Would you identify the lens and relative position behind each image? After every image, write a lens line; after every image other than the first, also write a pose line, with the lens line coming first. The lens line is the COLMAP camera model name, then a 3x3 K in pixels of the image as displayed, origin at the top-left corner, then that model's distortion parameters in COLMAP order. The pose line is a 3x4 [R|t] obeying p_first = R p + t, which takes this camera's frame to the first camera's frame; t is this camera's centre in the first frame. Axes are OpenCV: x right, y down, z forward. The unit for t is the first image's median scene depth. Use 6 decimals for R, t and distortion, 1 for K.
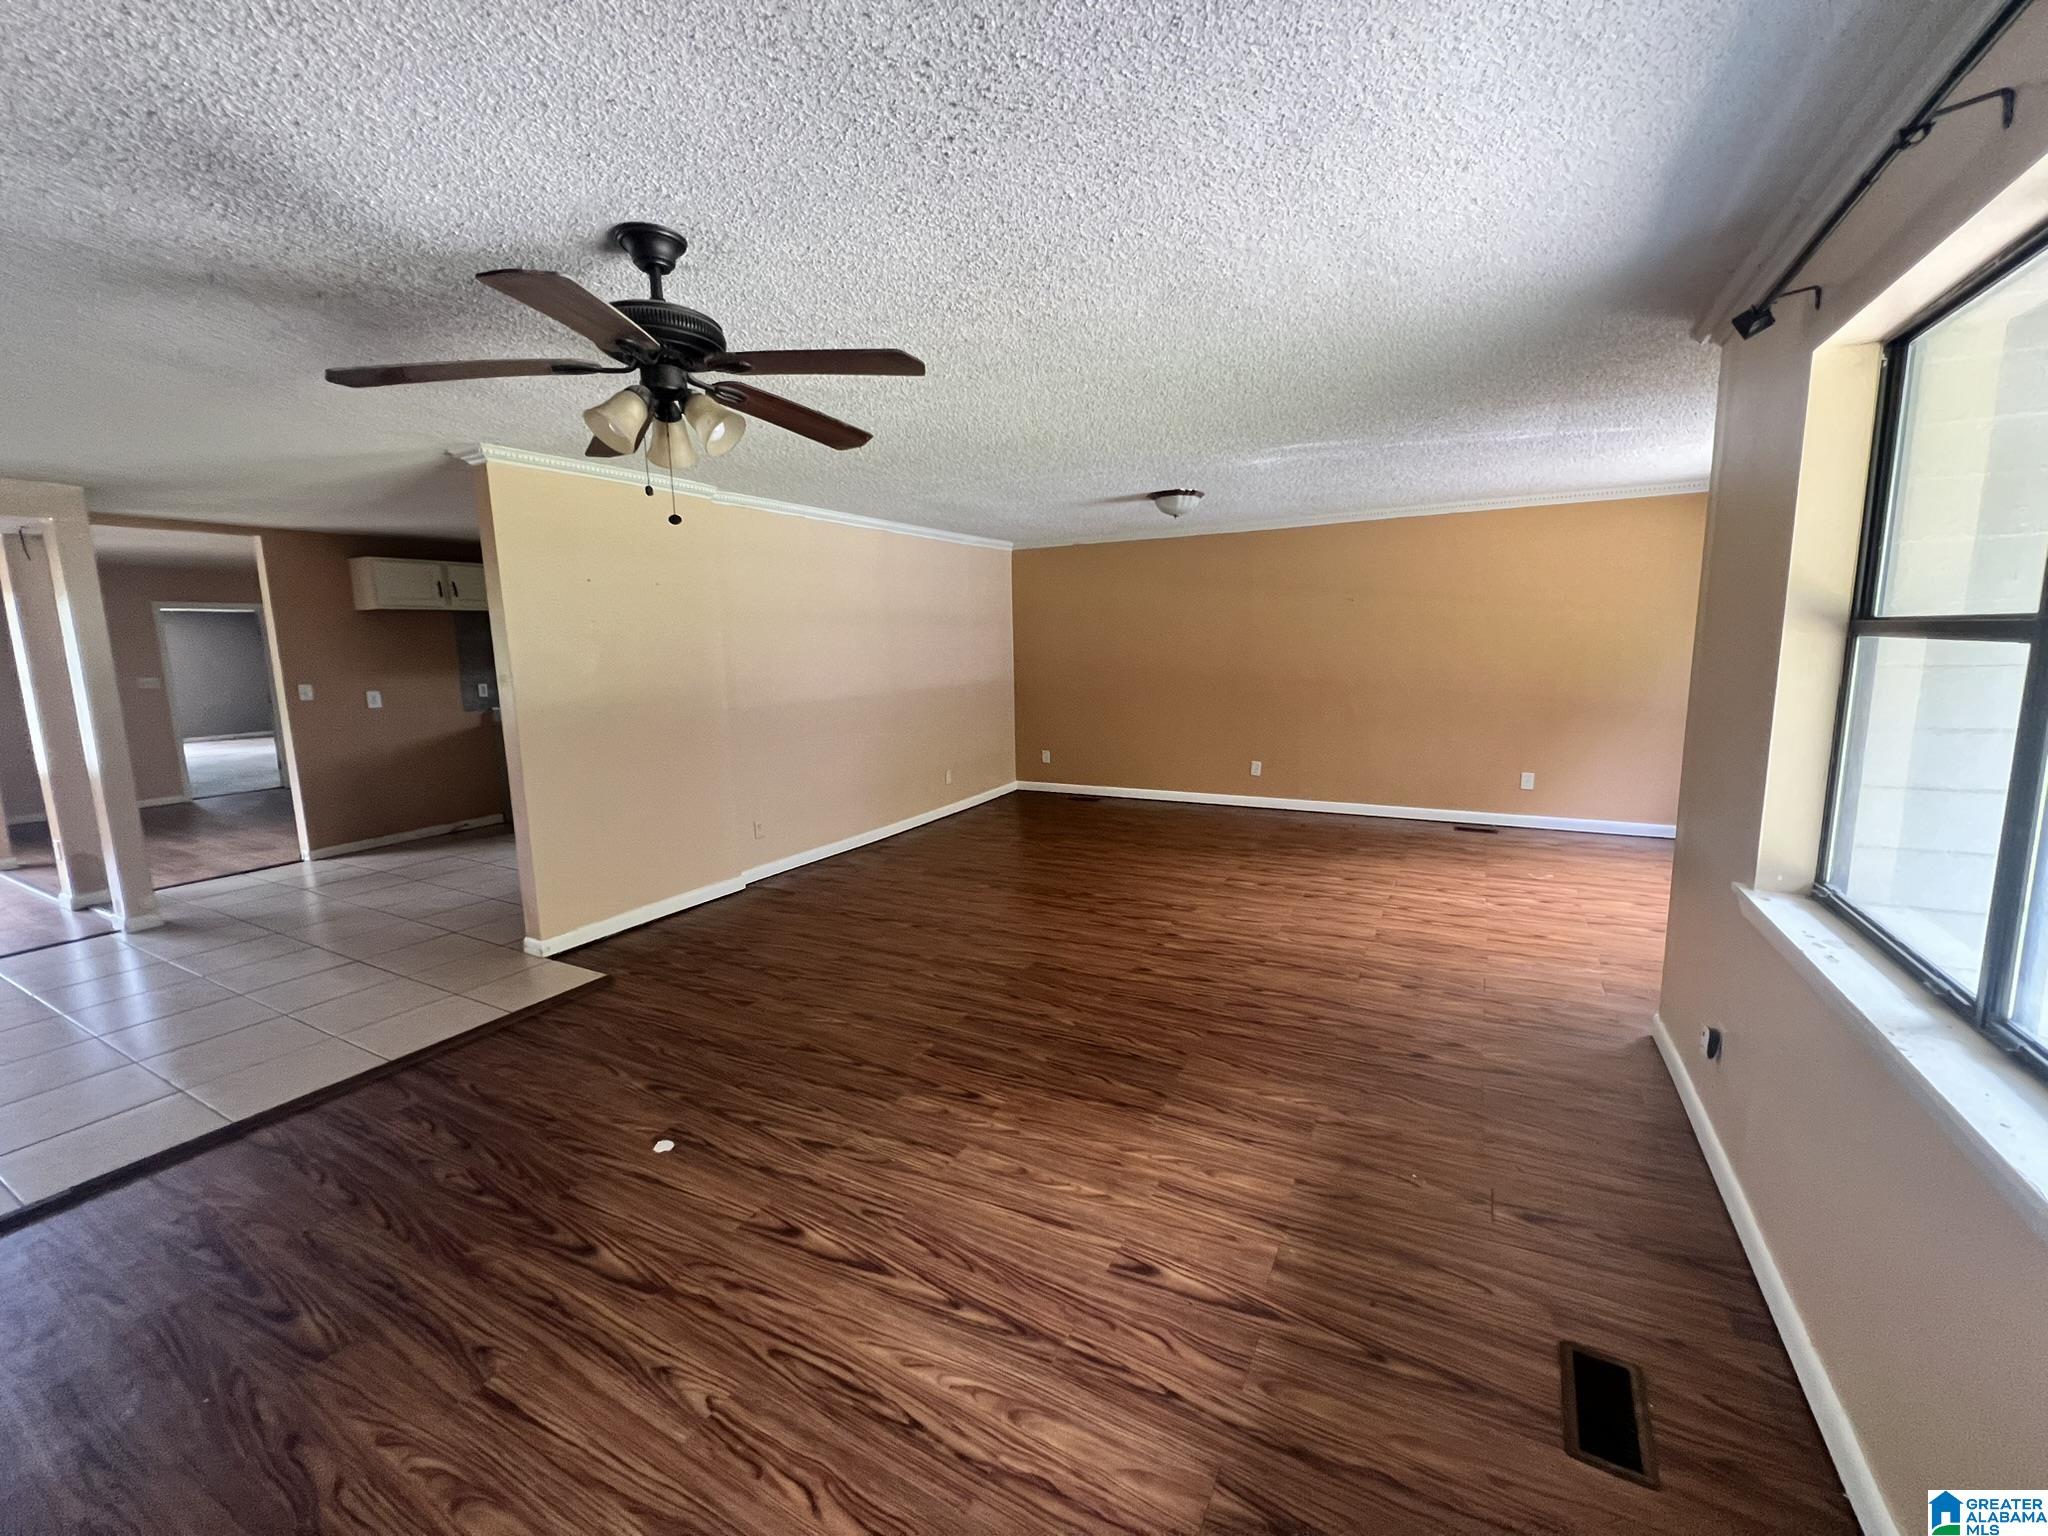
lens RADIAL K [[813.8, 0, 1034.2], [0, 813.8, 763.9], [0, 0, 1]] dist [0.001759, 0.000542]
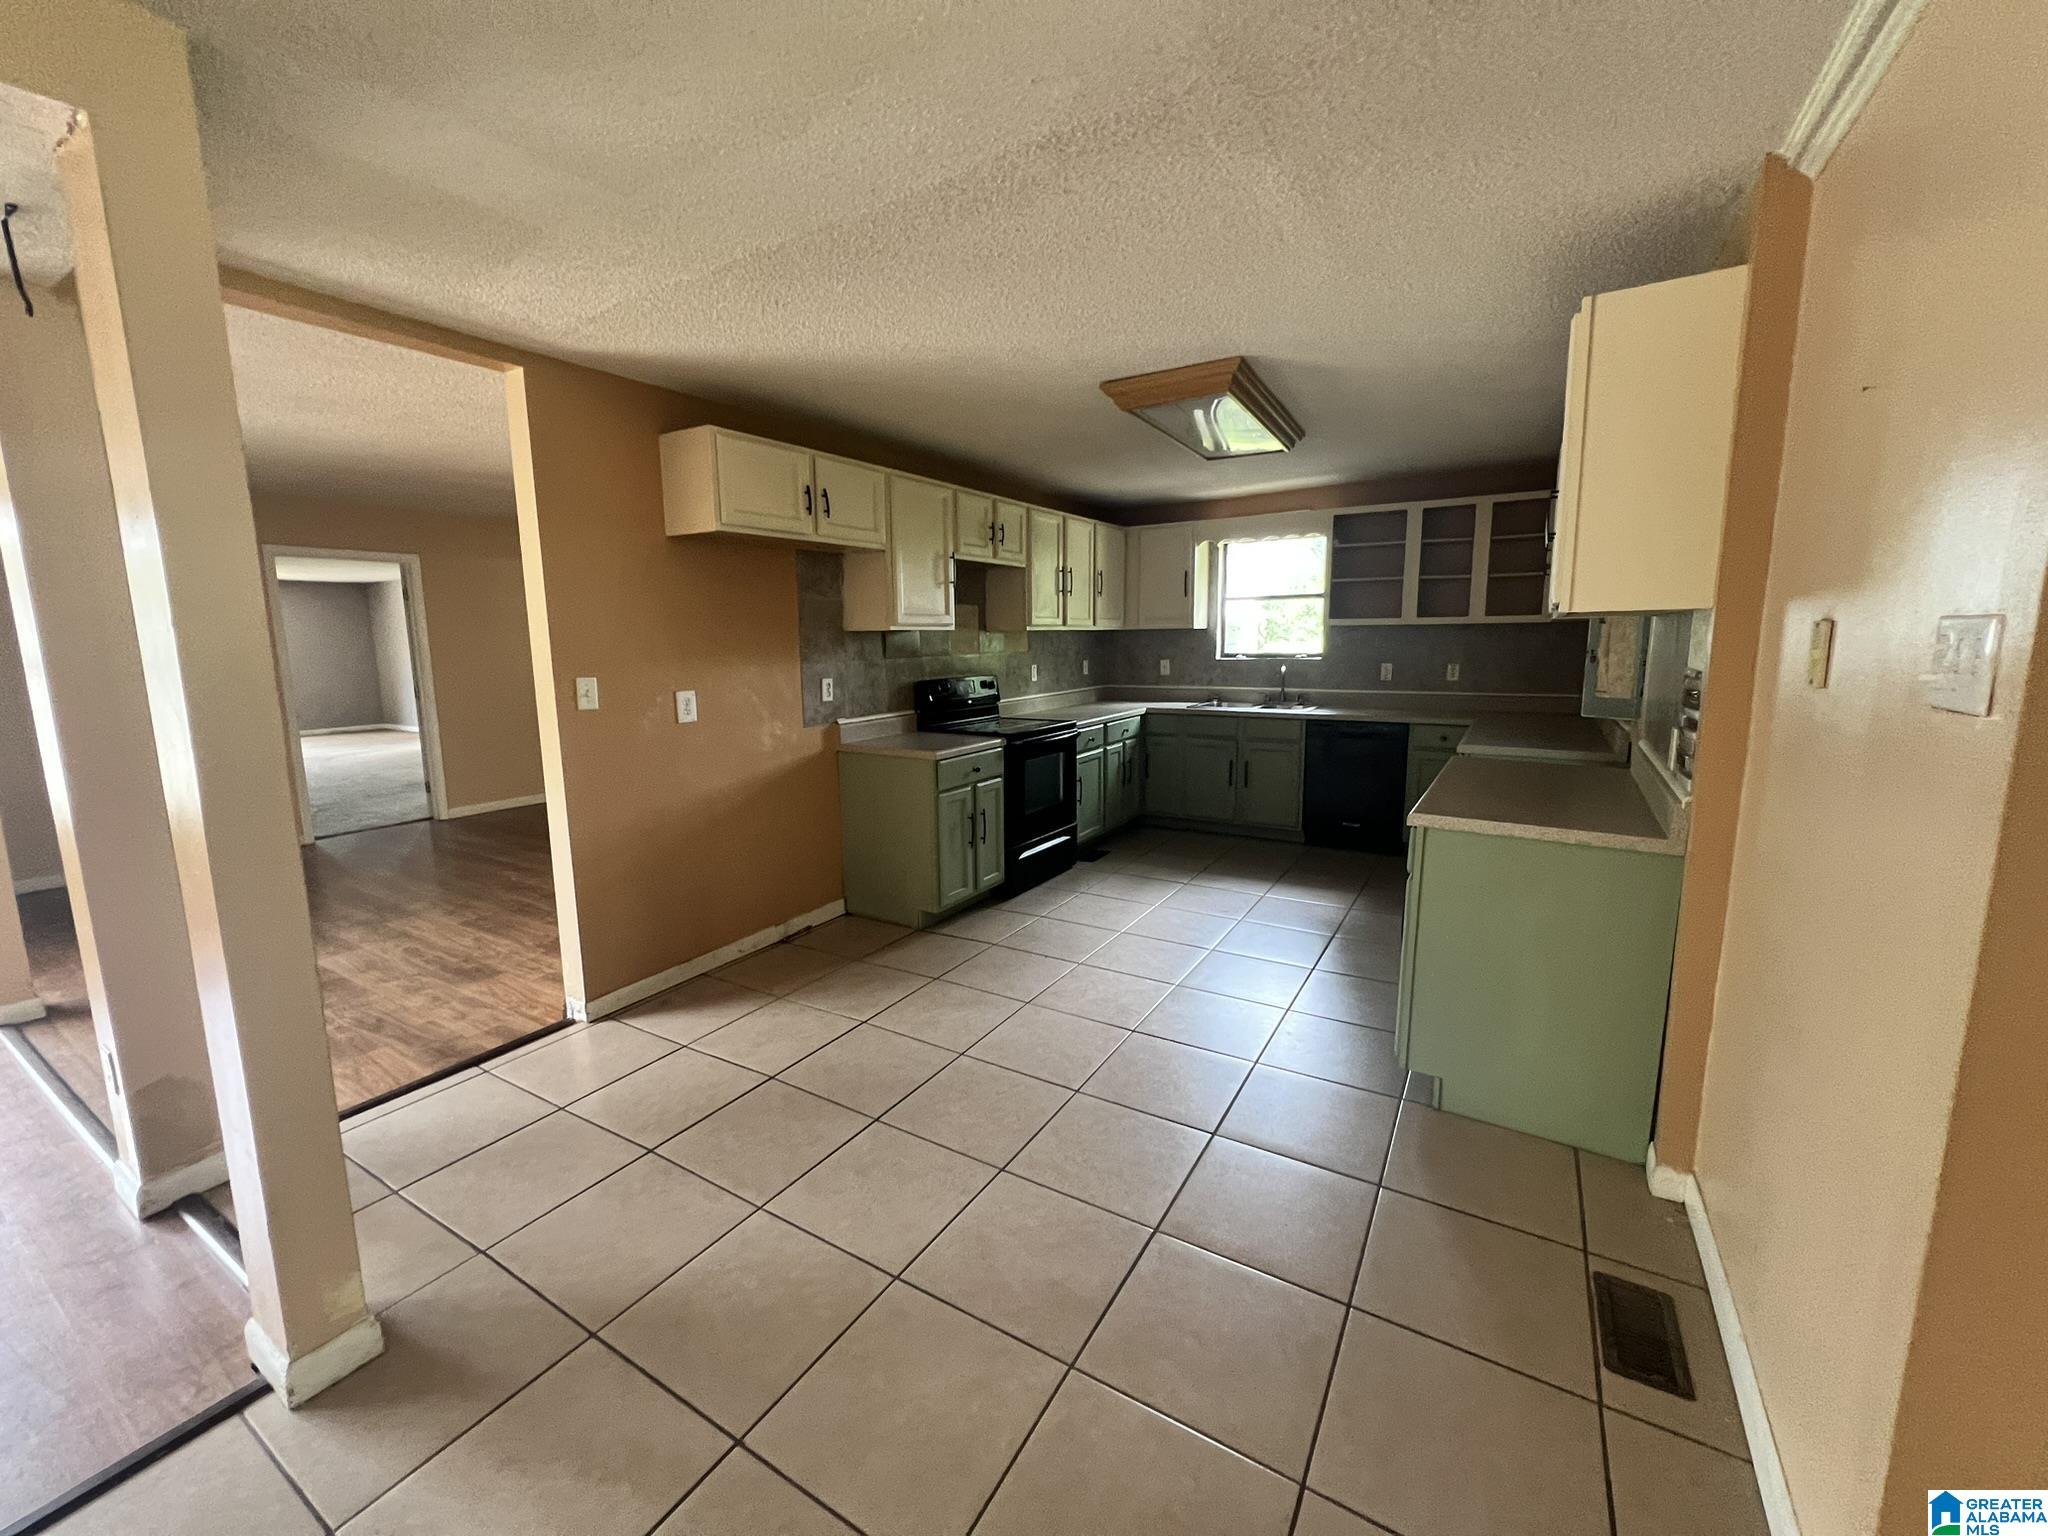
lens RADIAL K [[813.8, 0, 1034.2], [0, 813.8, 763.9], [0, 0, 1]] dist [0.001759, 0.000542]
pose [[0.999003, 0.024703, -0.037197, -0.574442], [-0.024220, 0.999617, 0.013363, -0.055073], [0.037512, -0.012449, 0.999219, 0.486450]]
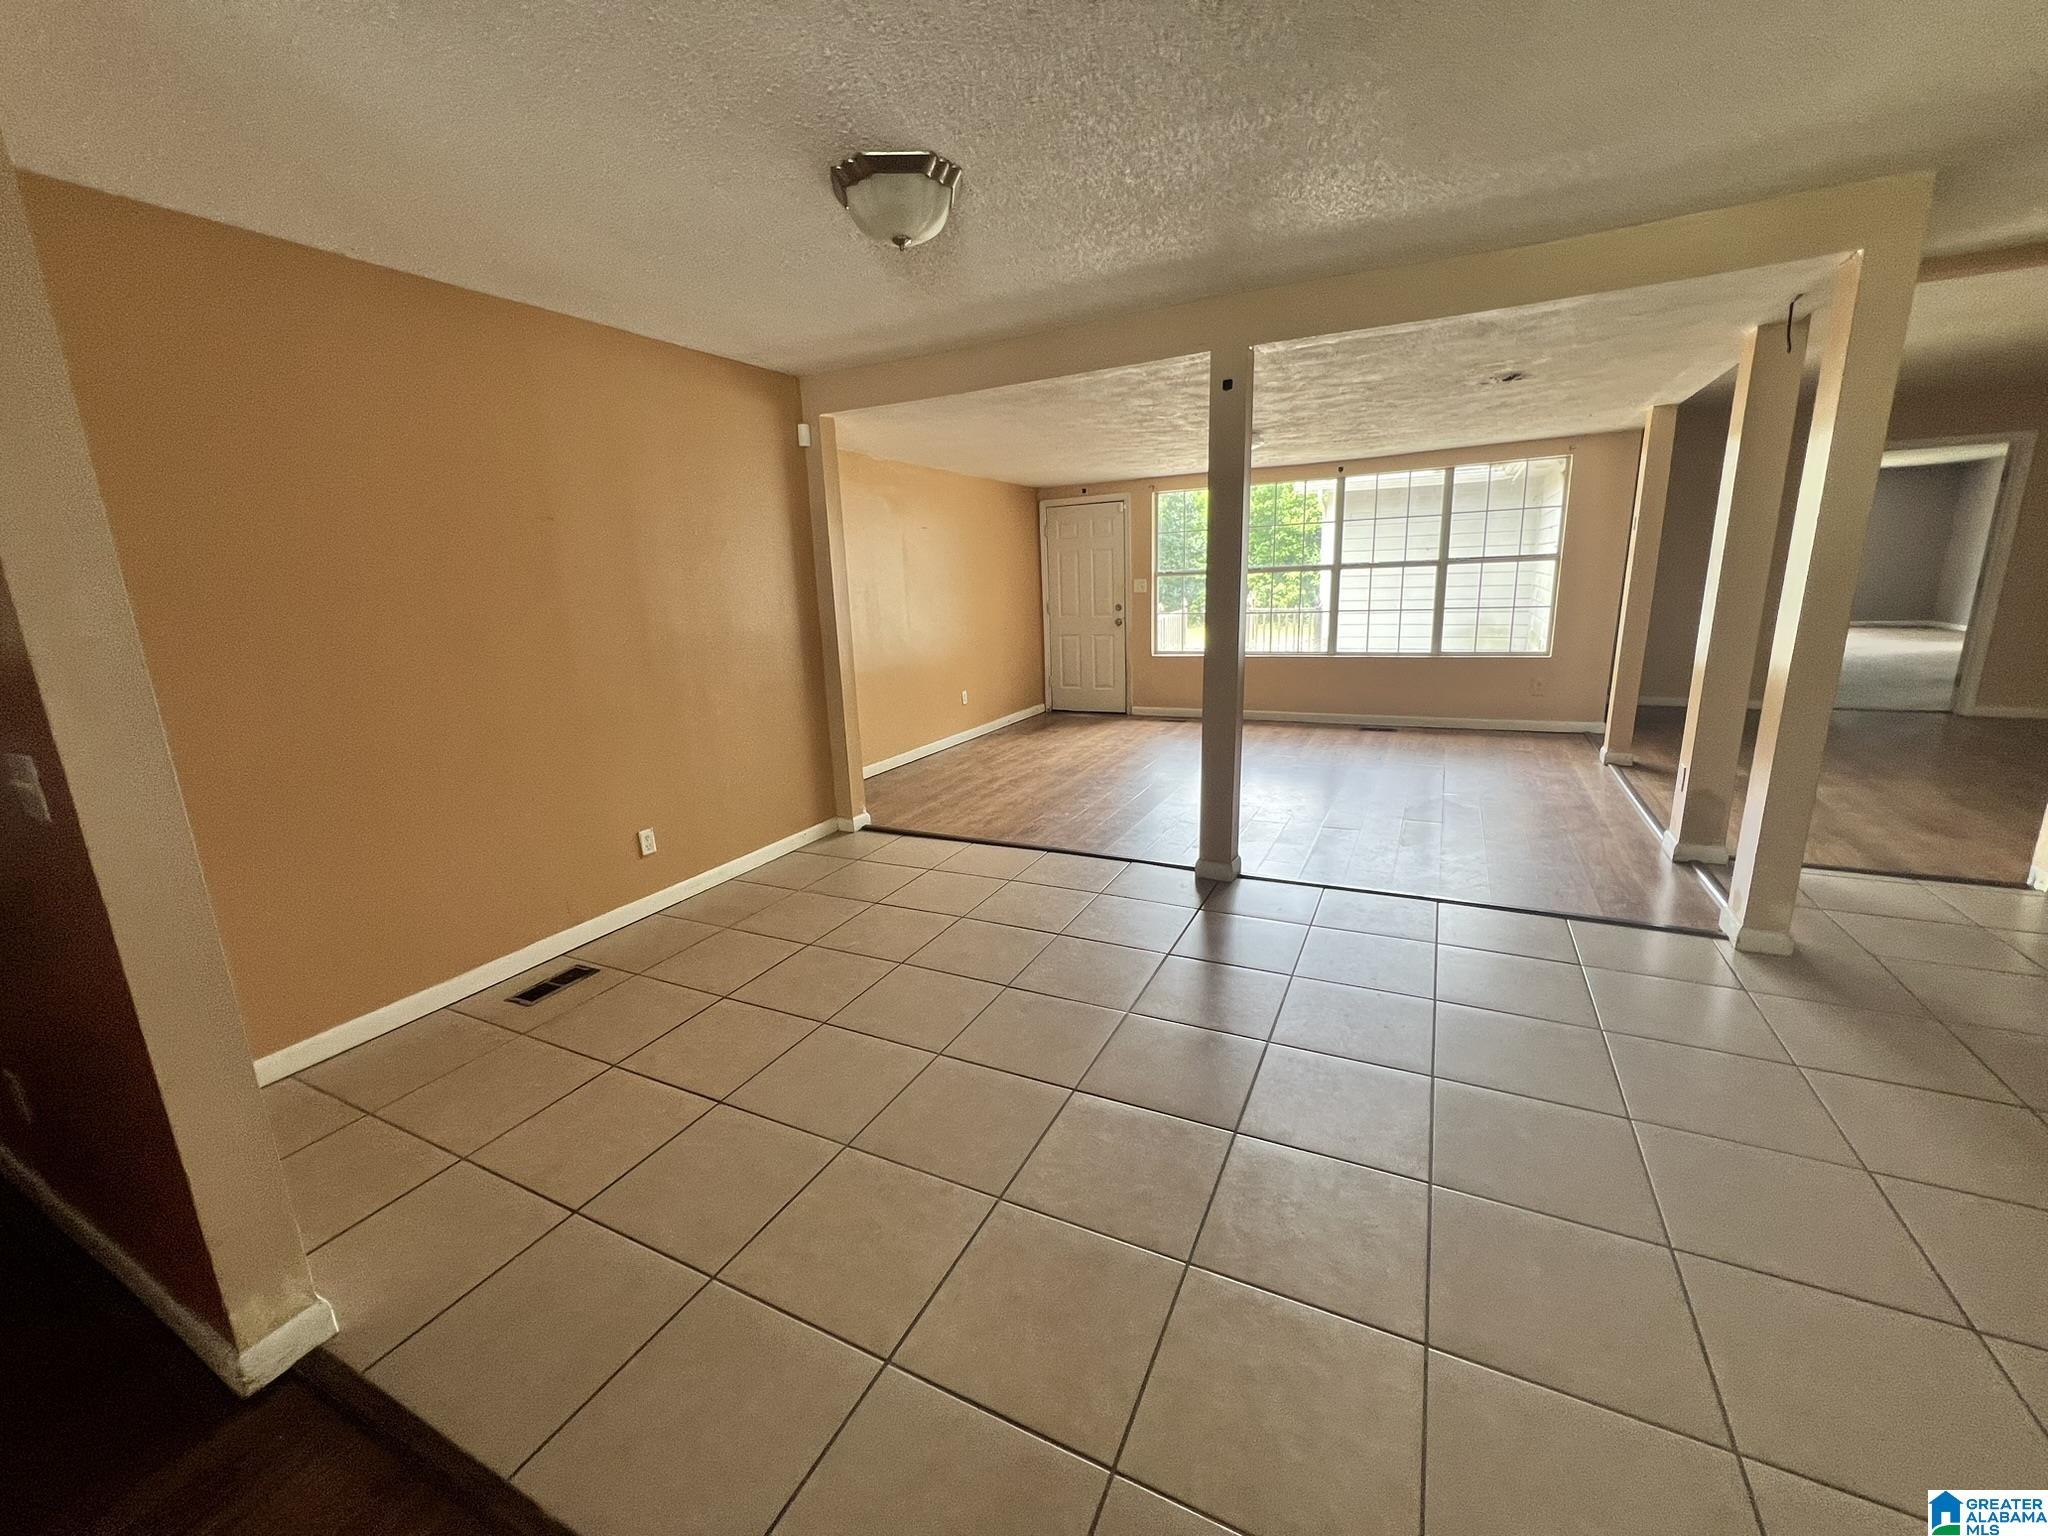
lens RADIAL K [[823.1, 0, 1019.9], [0, 823.1, 759.5], [0, 0, 1]] dist [0.000118, 0.000192]
pose [[0.026080, 0.258751, -0.965592, -0.401786], [-0.106577, 0.961135, 0.254678, -0.029138], [0.993962, 0.096268, 0.052644, 0.294377]]
